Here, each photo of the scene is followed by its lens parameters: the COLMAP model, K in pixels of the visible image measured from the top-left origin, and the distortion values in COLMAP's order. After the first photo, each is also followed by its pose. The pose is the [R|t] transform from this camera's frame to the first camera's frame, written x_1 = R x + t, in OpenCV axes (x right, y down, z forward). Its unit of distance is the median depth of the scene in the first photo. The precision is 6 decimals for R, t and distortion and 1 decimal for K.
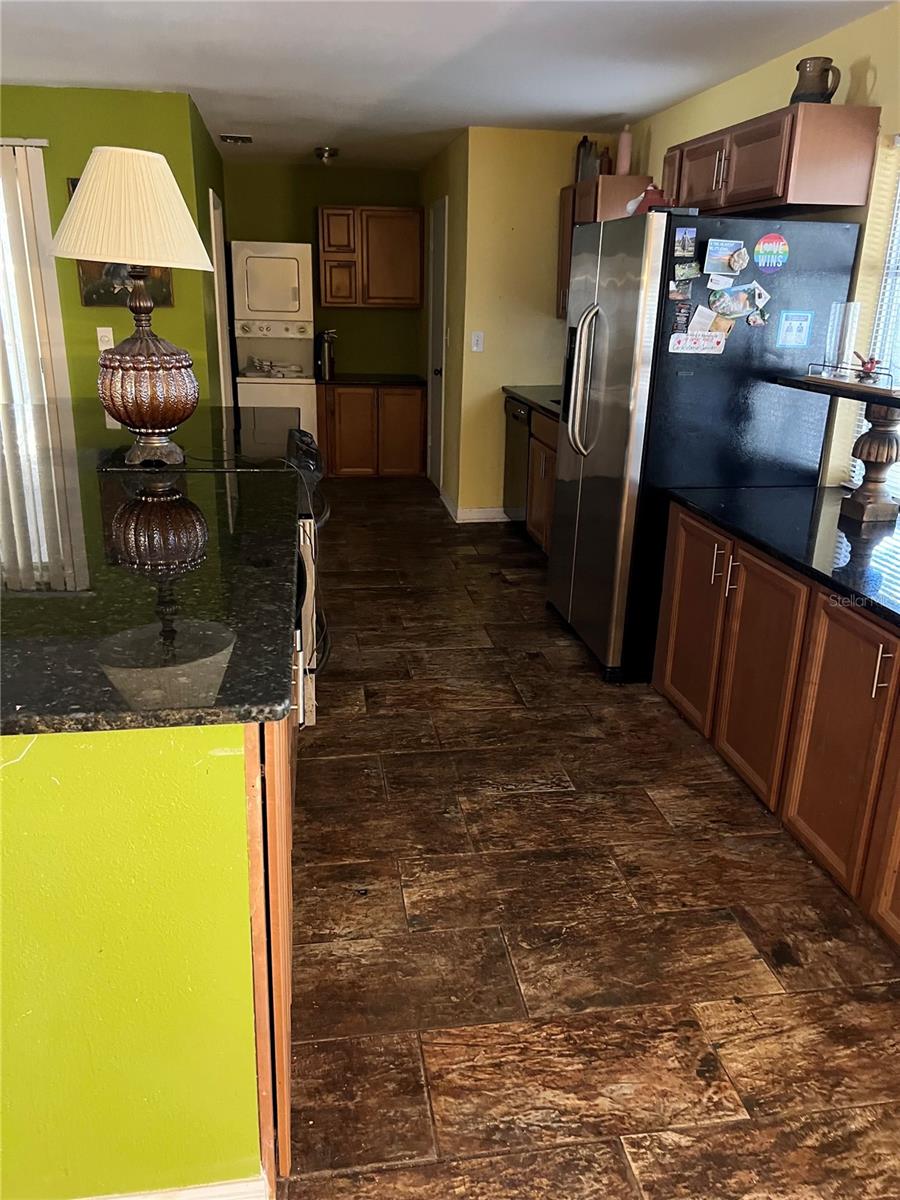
lens RADIAL K [[903.3, 0, 450.8], [0, 903.3, 604.6], [0, 0, 1]] dist [0.010723, 0.005768]
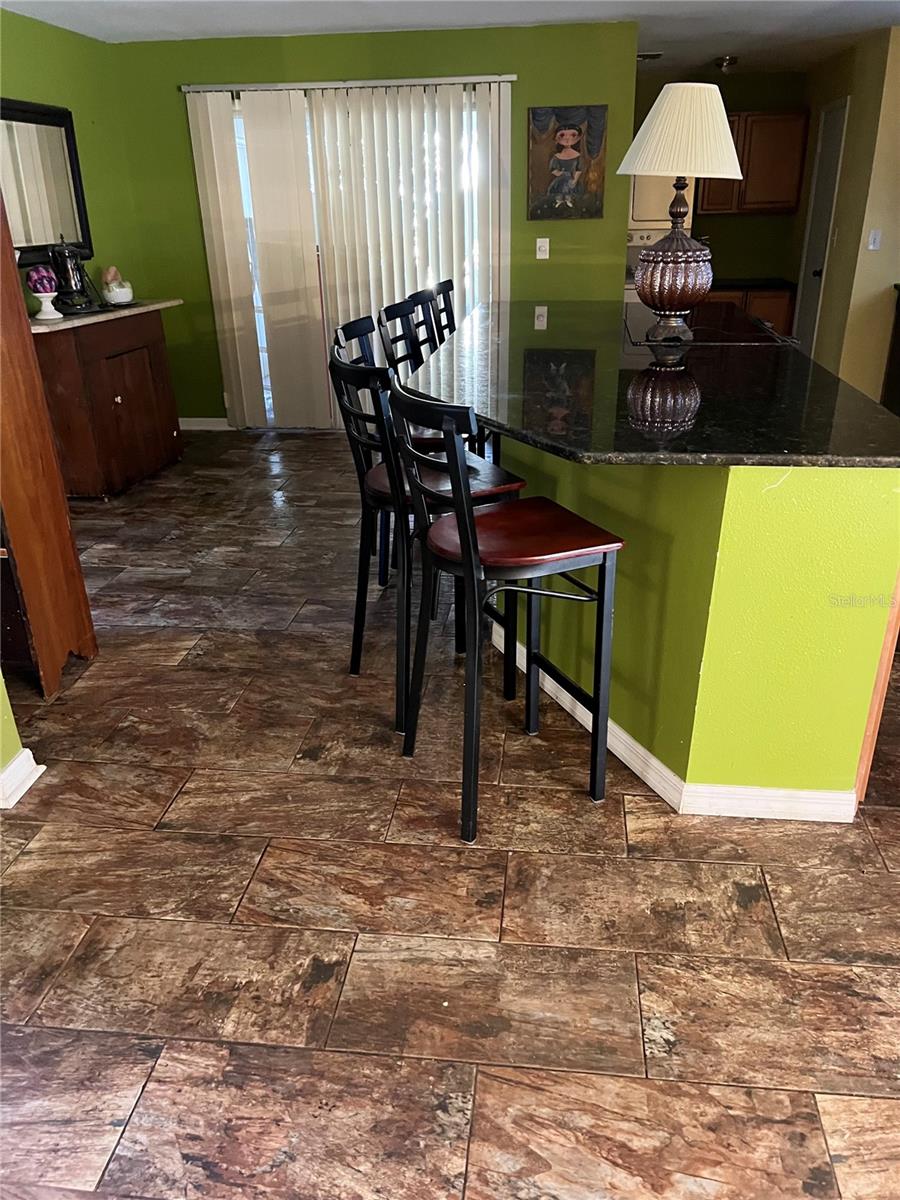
lens RADIAL K [[897.7, 0, 450.6], [0, 897.7, 613.8], [0, 0, 1]] dist [0.027187, -0.026607]
pose [[0.959908, 0.075120, -0.270063, -0.227932], [-0.050093, 0.993885, 0.098406, 0.105230], [0.275804, -0.080933, 0.957801, -0.295987]]
